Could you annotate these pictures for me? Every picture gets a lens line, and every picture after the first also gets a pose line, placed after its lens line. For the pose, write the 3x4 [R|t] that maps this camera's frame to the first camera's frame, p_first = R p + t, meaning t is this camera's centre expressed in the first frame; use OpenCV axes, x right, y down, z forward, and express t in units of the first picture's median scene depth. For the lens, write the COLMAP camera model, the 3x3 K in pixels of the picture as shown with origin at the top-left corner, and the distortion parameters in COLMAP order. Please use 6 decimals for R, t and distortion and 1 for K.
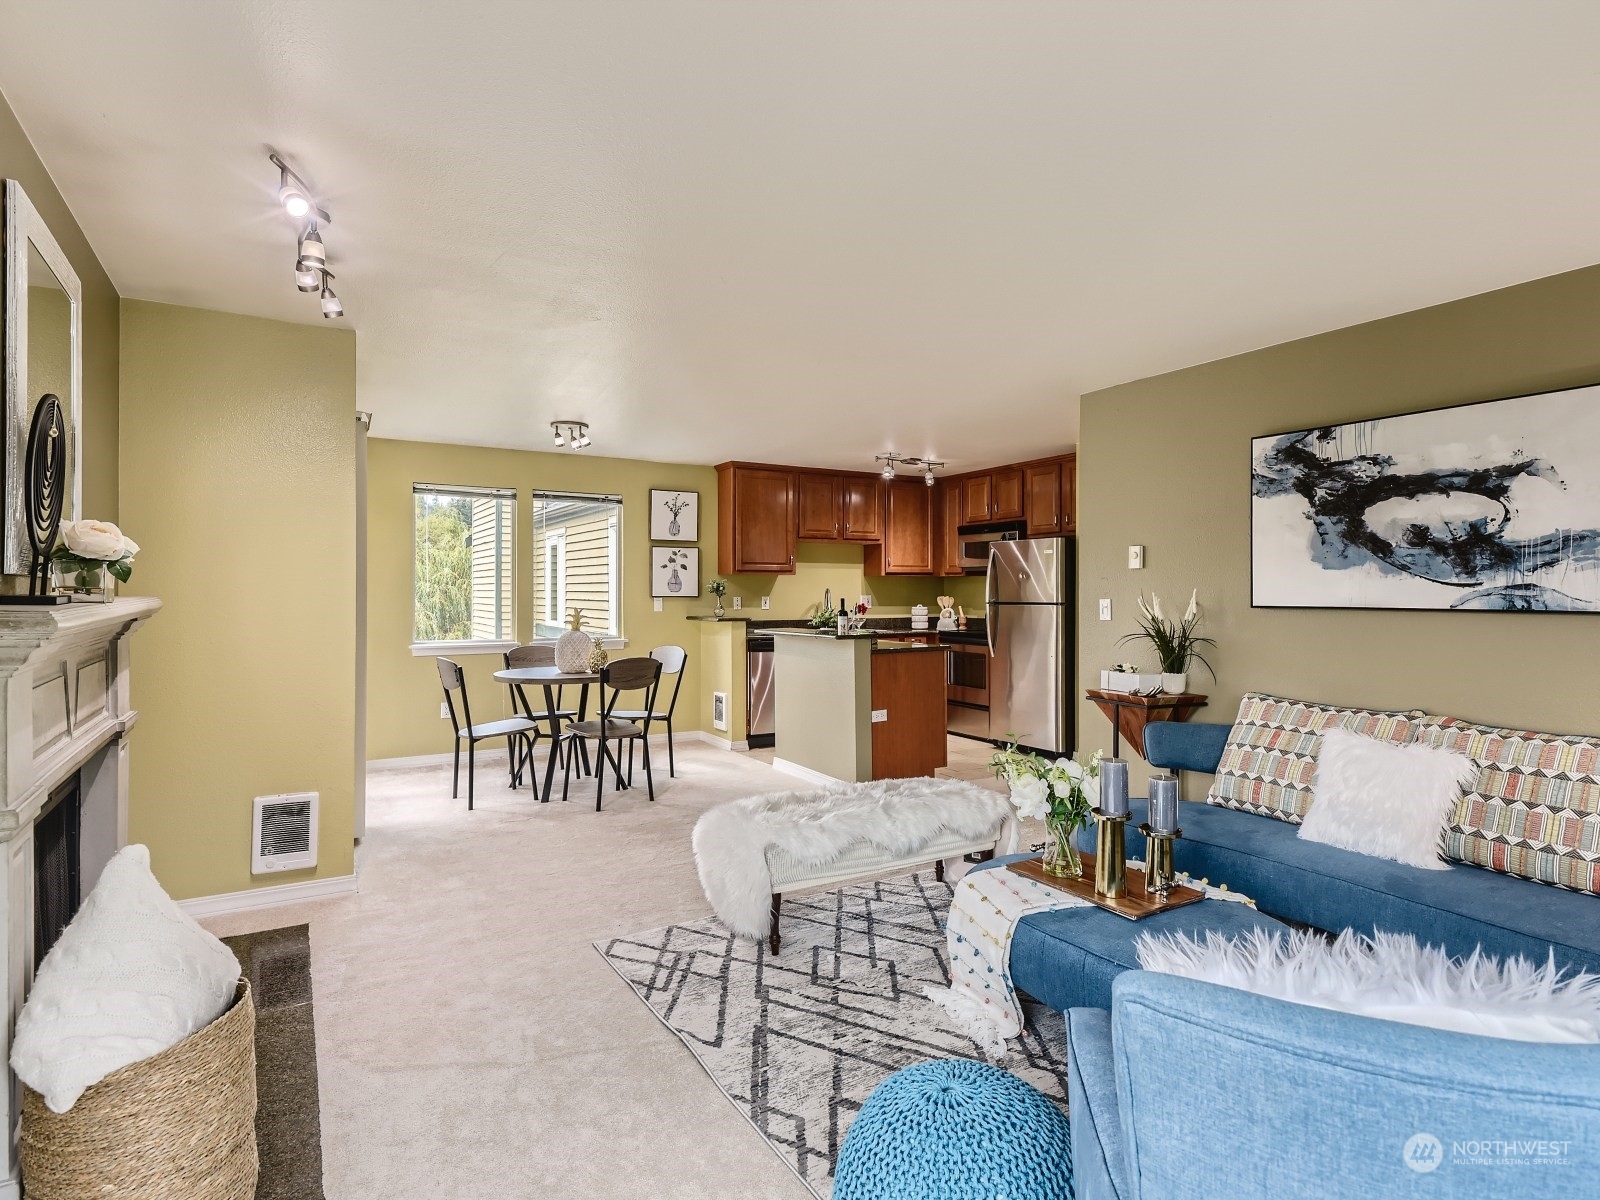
lens RADIAL K [[859.0, 0, 797.5], [0, 859.0, 601.2], [0, 0, 1]] dist [0.050403, -0.033644]
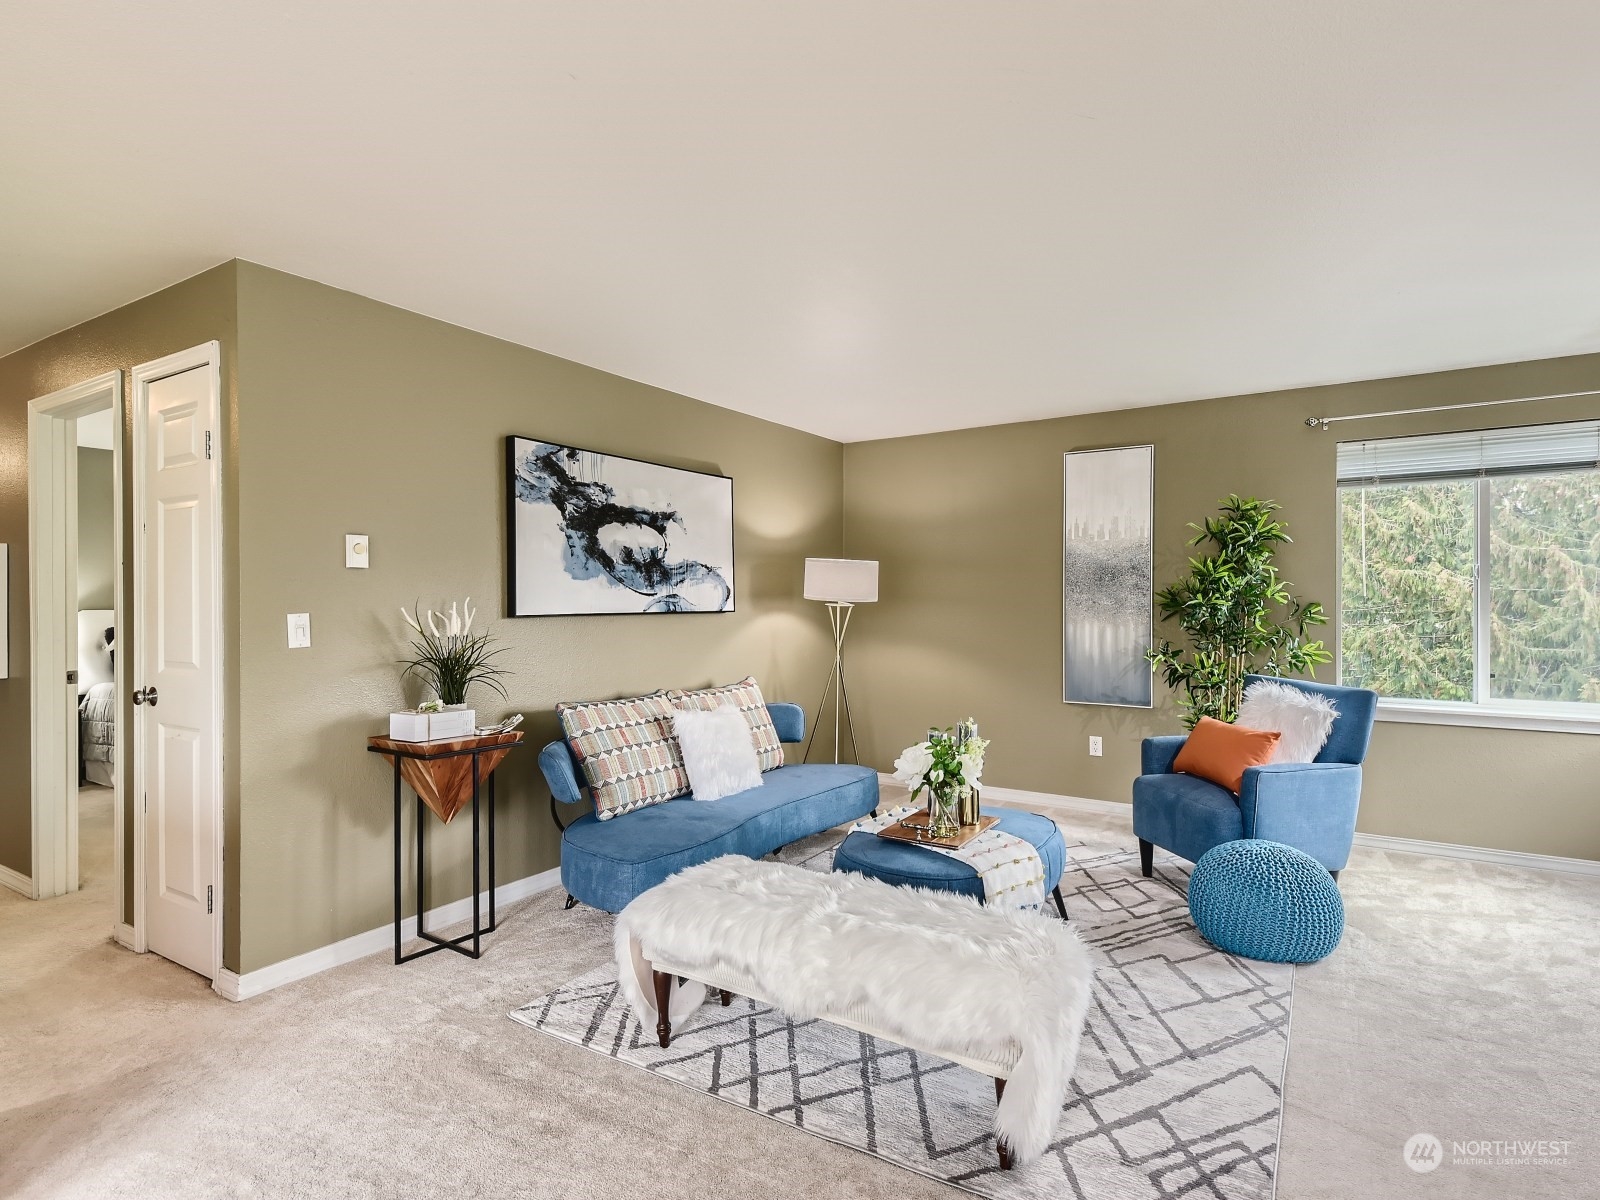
lens RADIAL K [[859.0, 0, 797.5], [0, 859.0, 601.2], [0, 0, 1]] dist [0.050403, -0.033644]
pose [[-0.453965, -0.001529, 0.891018, -0.463373], [0.014047, 0.999862, 0.008873, -0.014390], [-0.890909, 0.016544, -0.453881, 1.203475]]
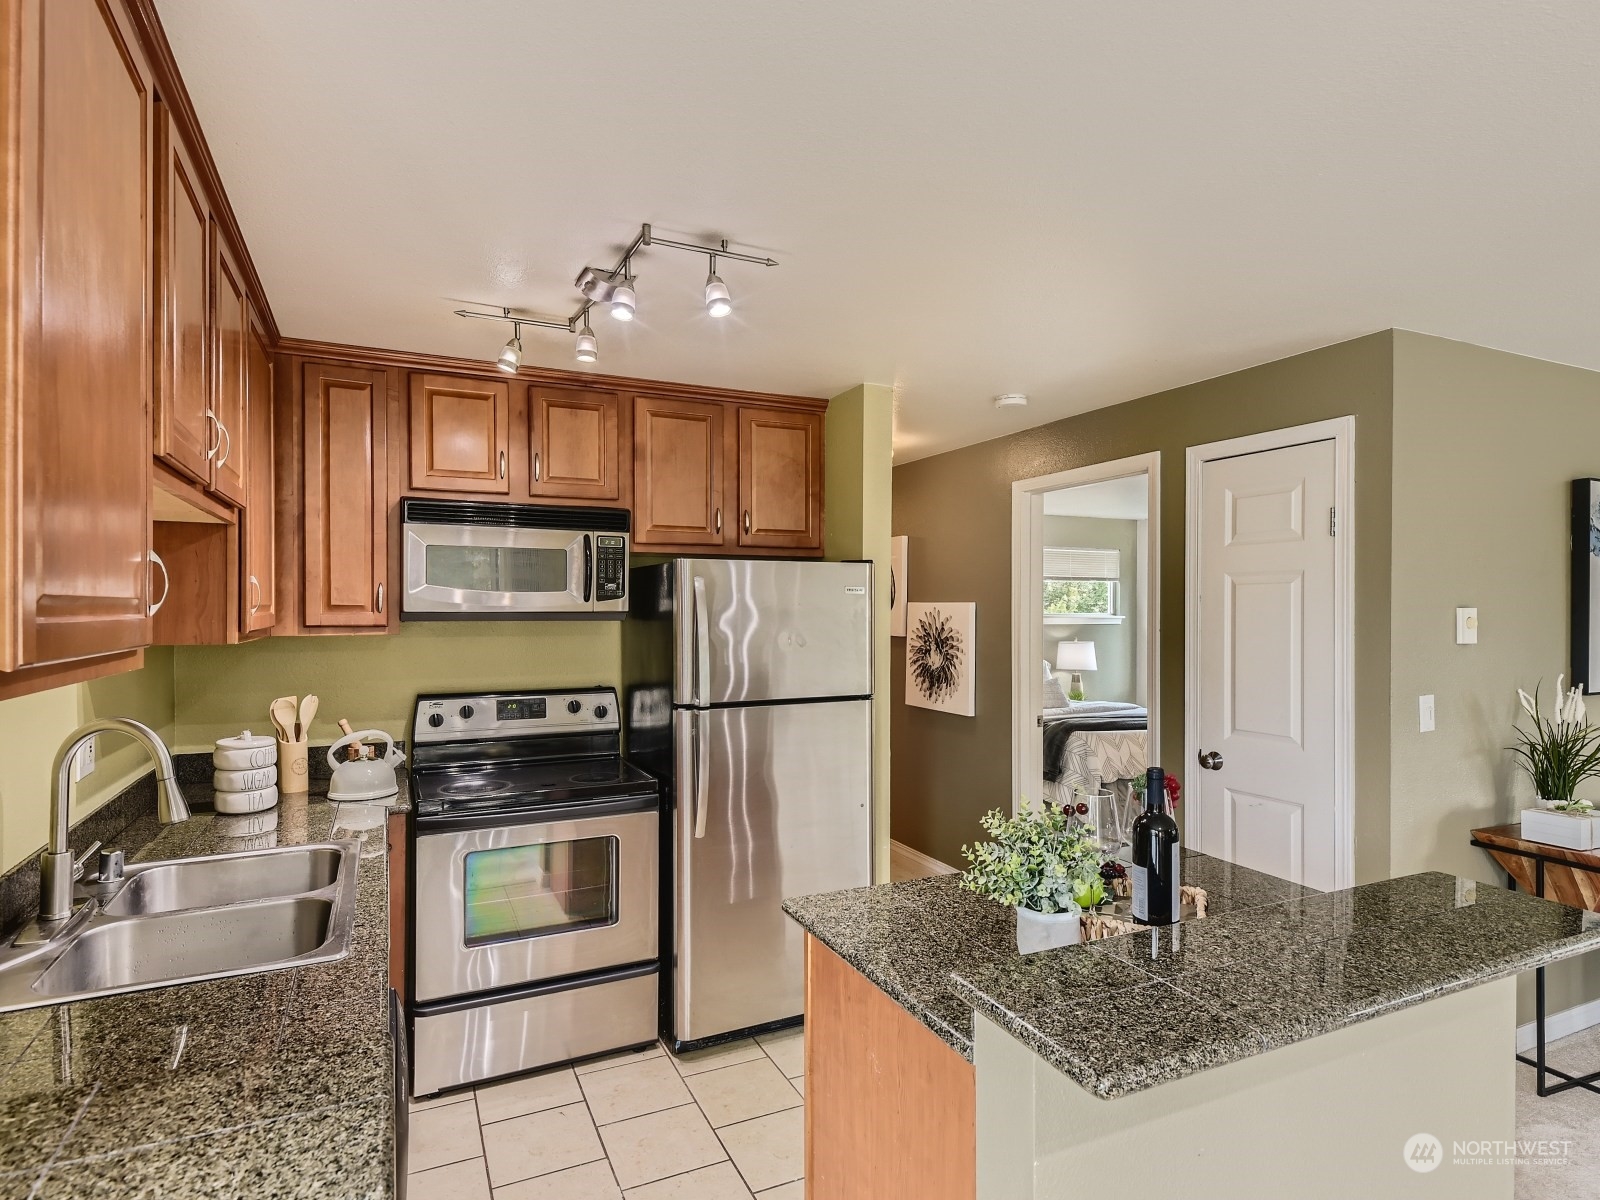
lens RADIAL K [[867.3, 0, 799.8], [0, 867.3, 604.0], [0, 0, 1]] dist [0.043810, -0.025003]
pose [[0.084364, 0.004338, 0.996426, -0.346416], [0.010894, 0.999927, -0.005276, -0.081672], [-0.996375, 0.011301, 0.084311, 1.714930]]
